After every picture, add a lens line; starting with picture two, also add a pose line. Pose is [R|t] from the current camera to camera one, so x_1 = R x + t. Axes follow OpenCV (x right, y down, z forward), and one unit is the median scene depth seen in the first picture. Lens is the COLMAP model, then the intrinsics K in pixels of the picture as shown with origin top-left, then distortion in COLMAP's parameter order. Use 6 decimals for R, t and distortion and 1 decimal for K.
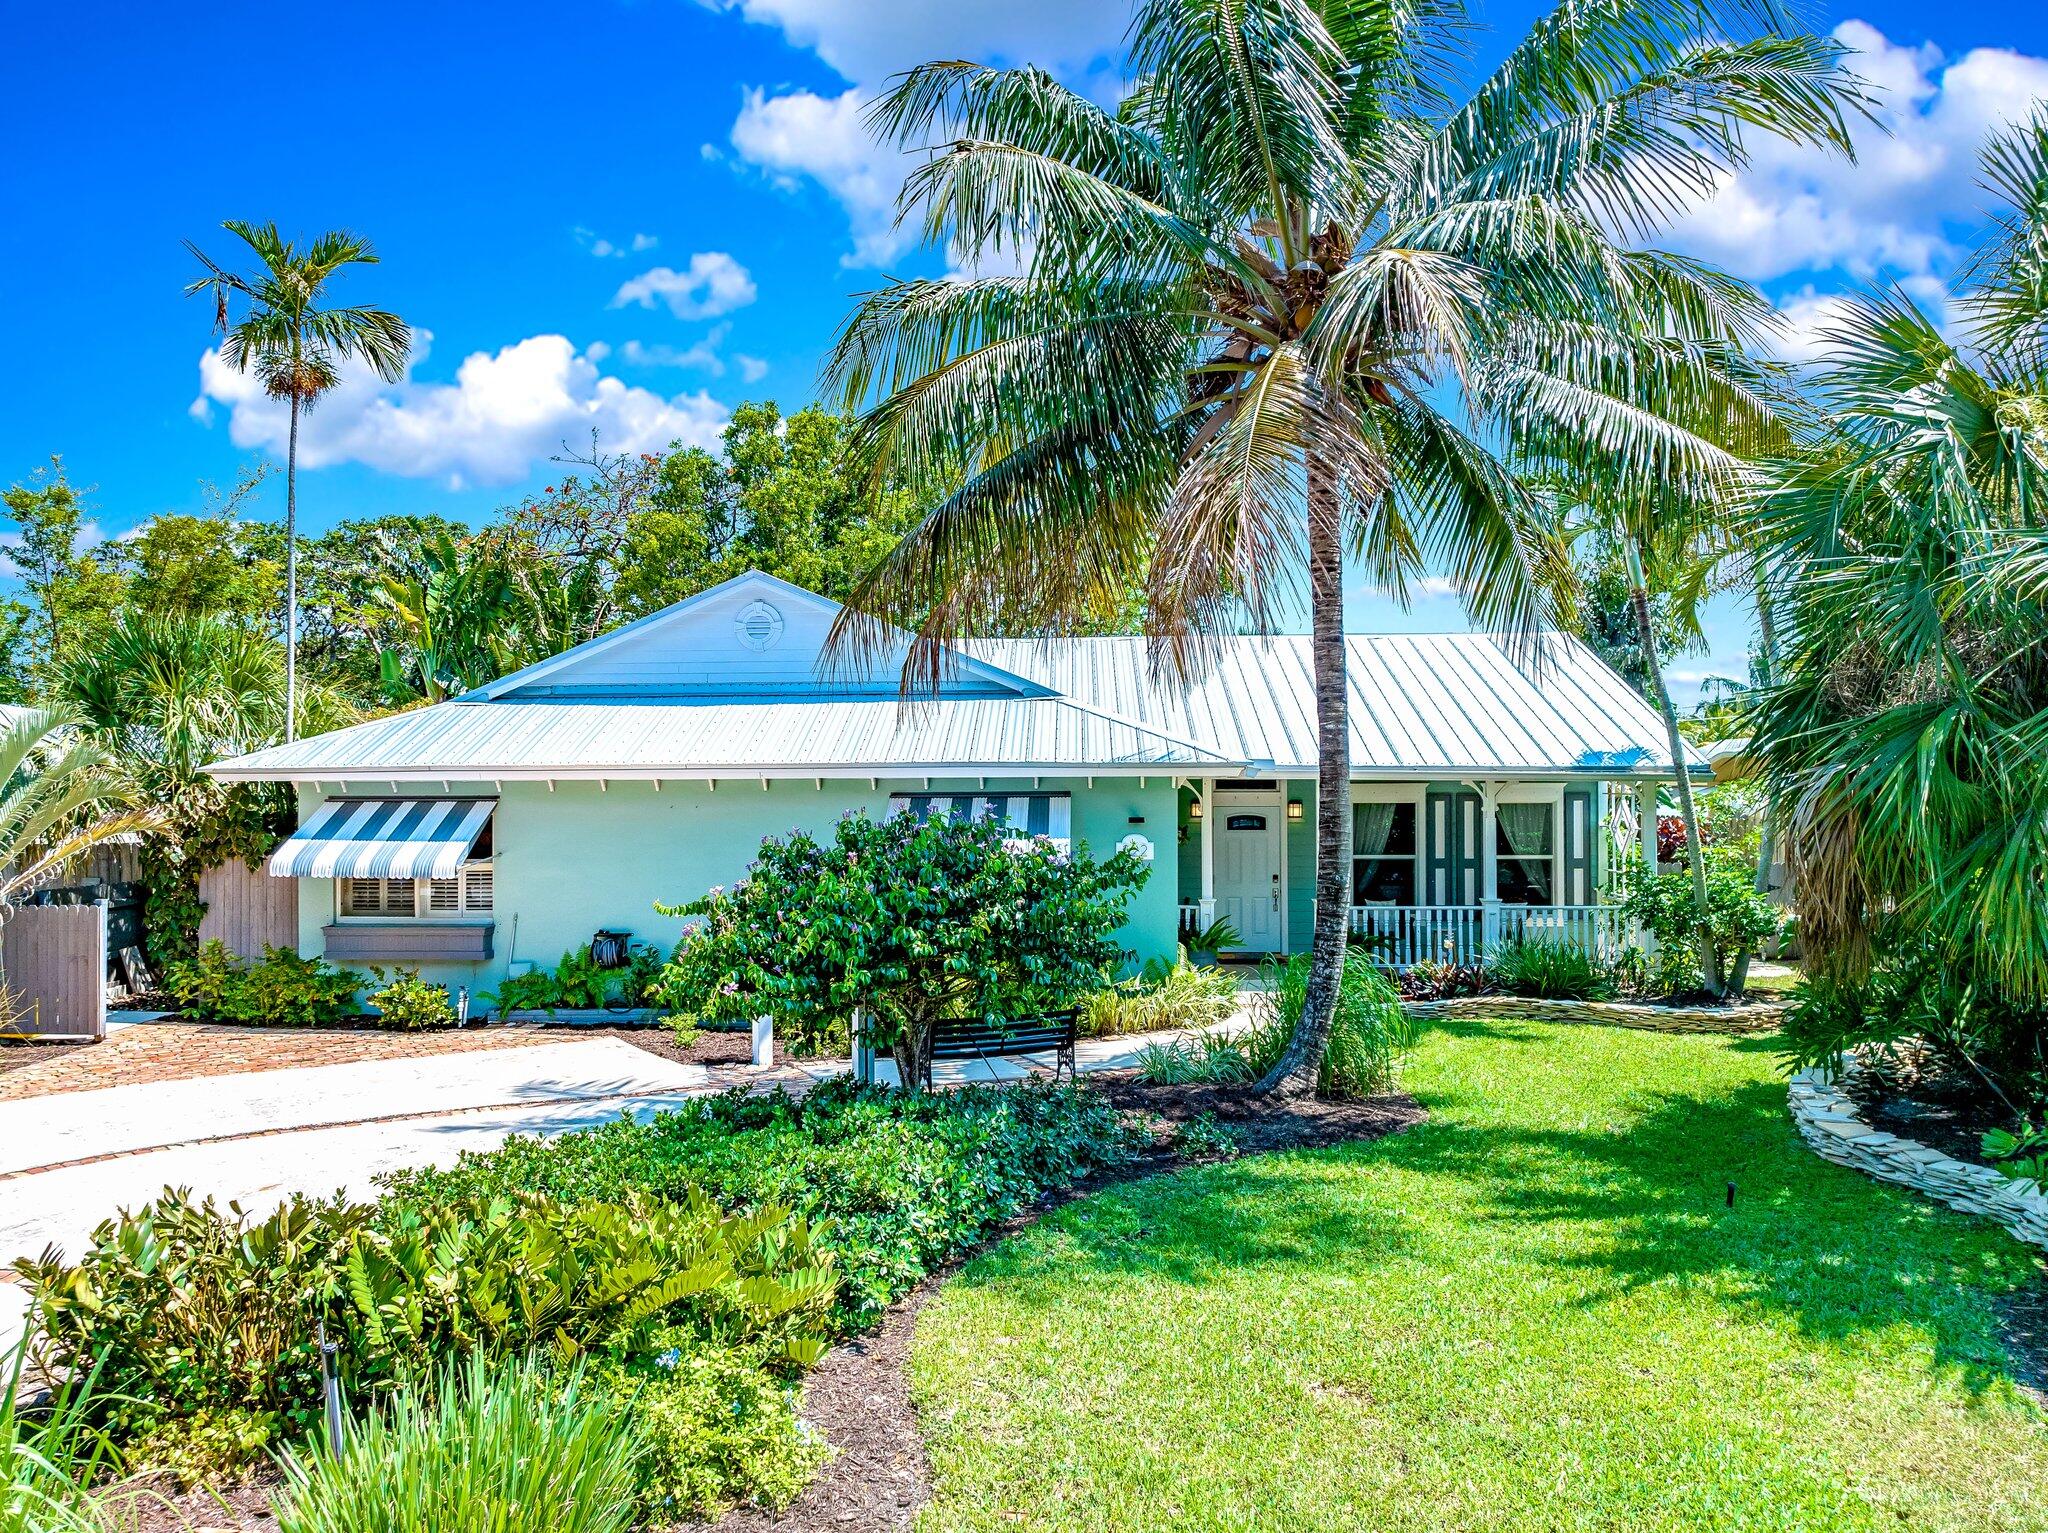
lens RADIAL K [[1430.9, 0, 1031.1], [0, 1430.9, 765.0], [0, 0, 1]] dist [0.009086, 0.001379]
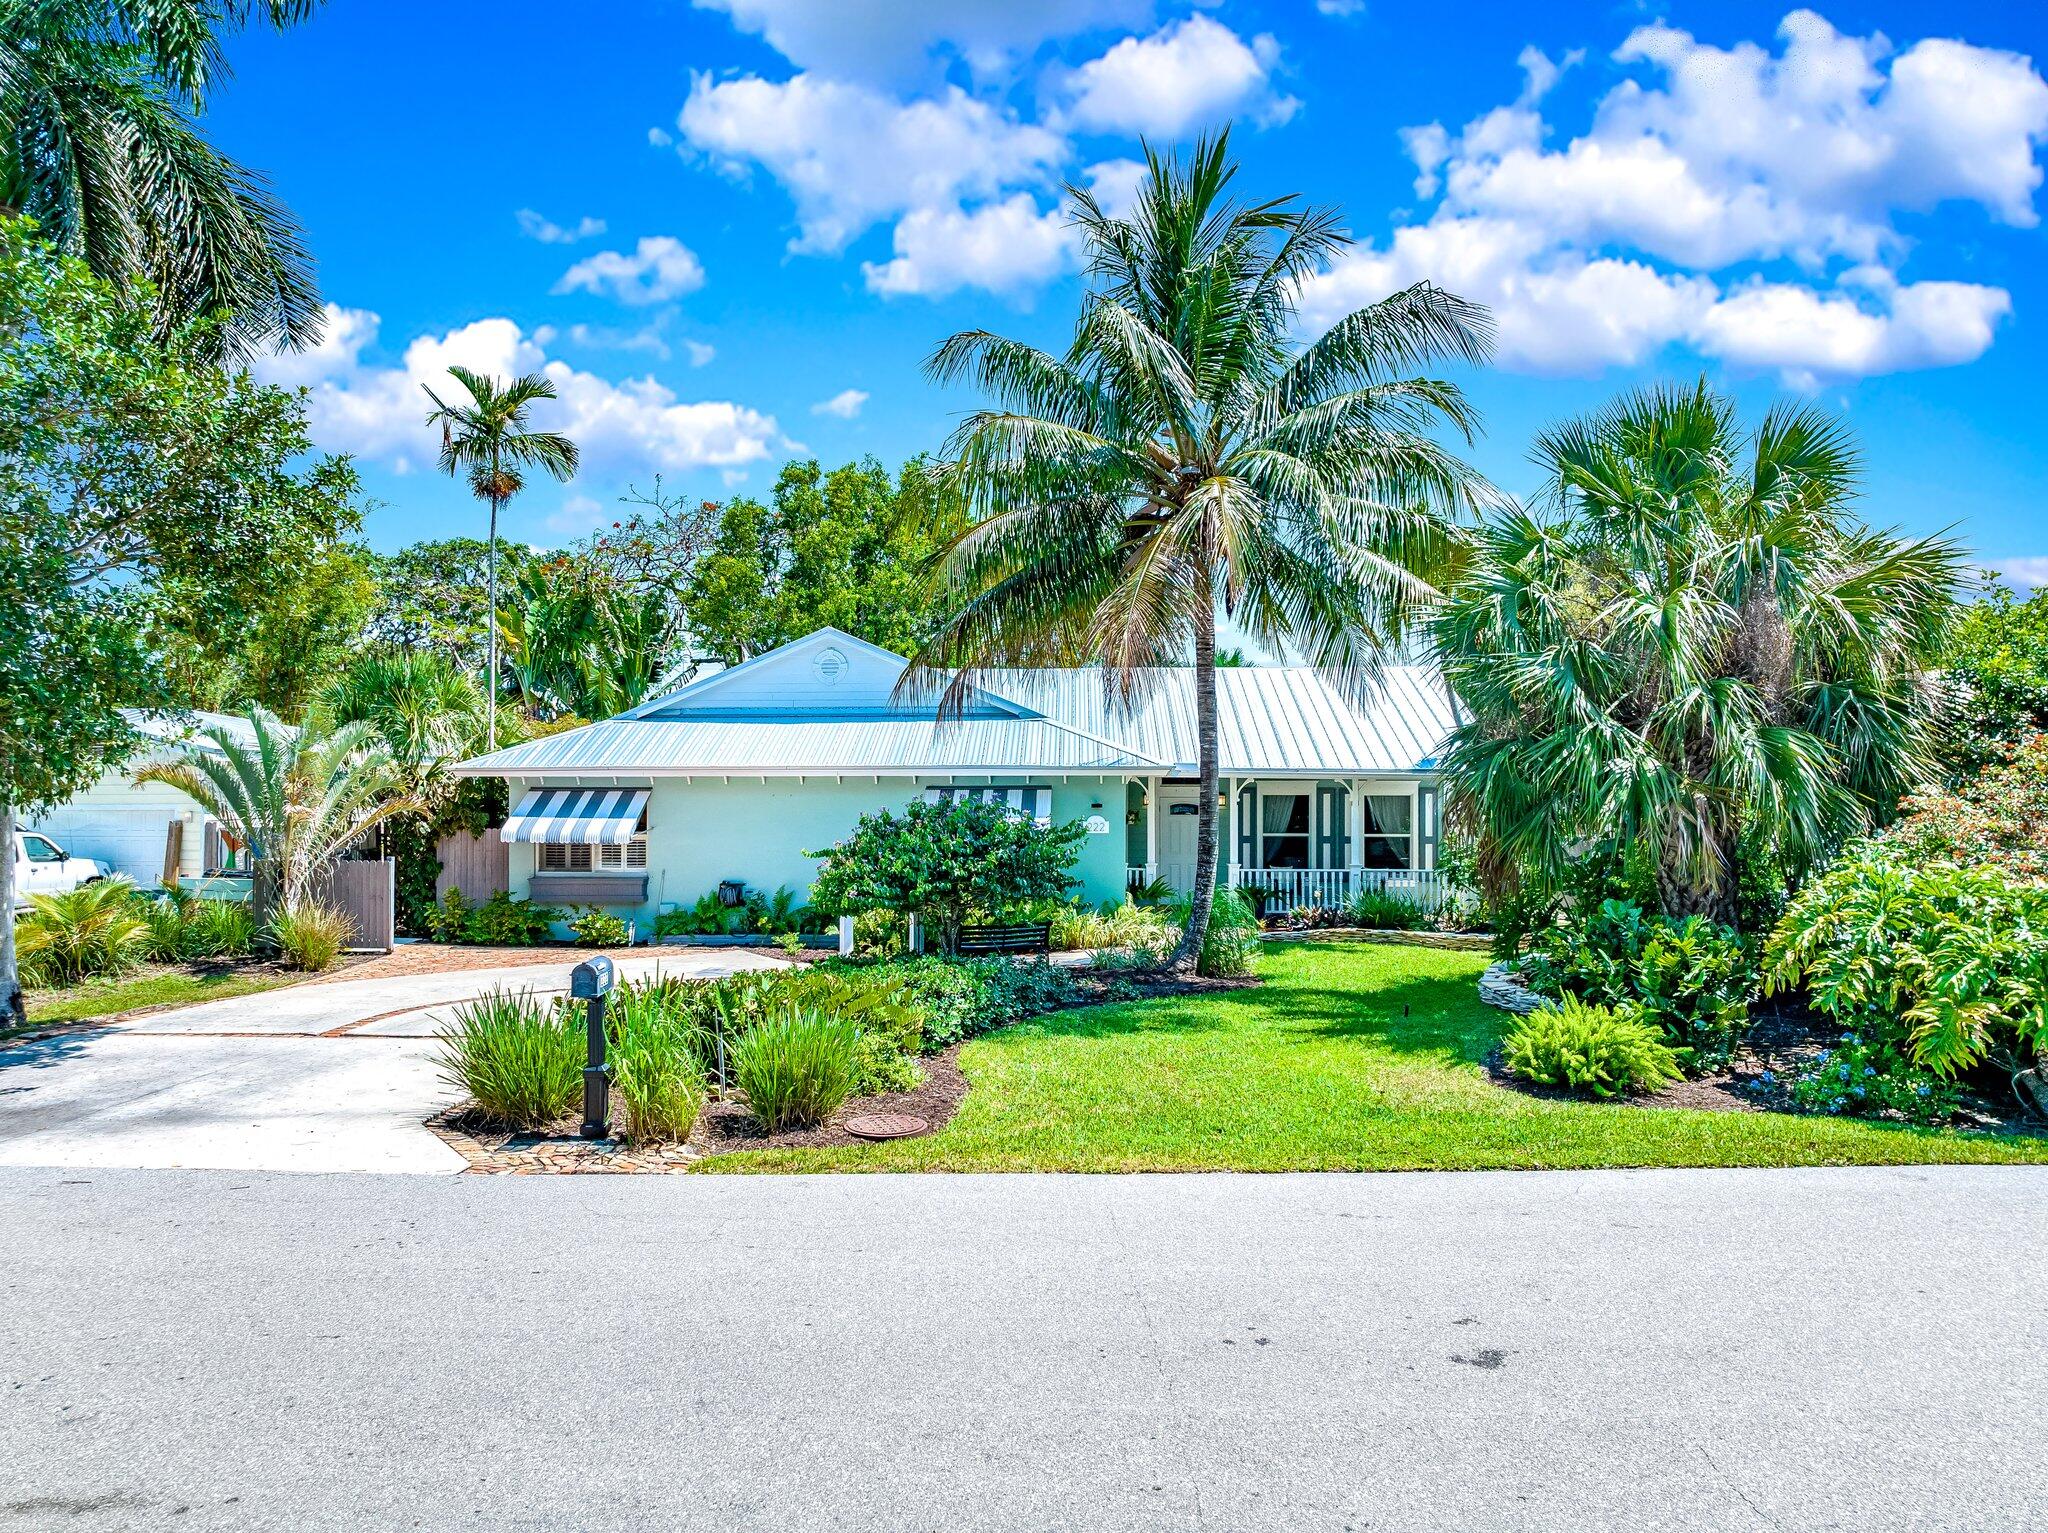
lens RADIAL K [[1430.9, 0, 1019.7], [0, 1430.9, 768.3], [0, 0, 1]] dist [0.009086, 0.001379]
pose [[0.999949, 0.003507, -0.009470, 0.009172], [-0.003448, 0.999974, 0.006301, -0.008074], [0.009492, -0.006268, 0.999935, -0.441271]]
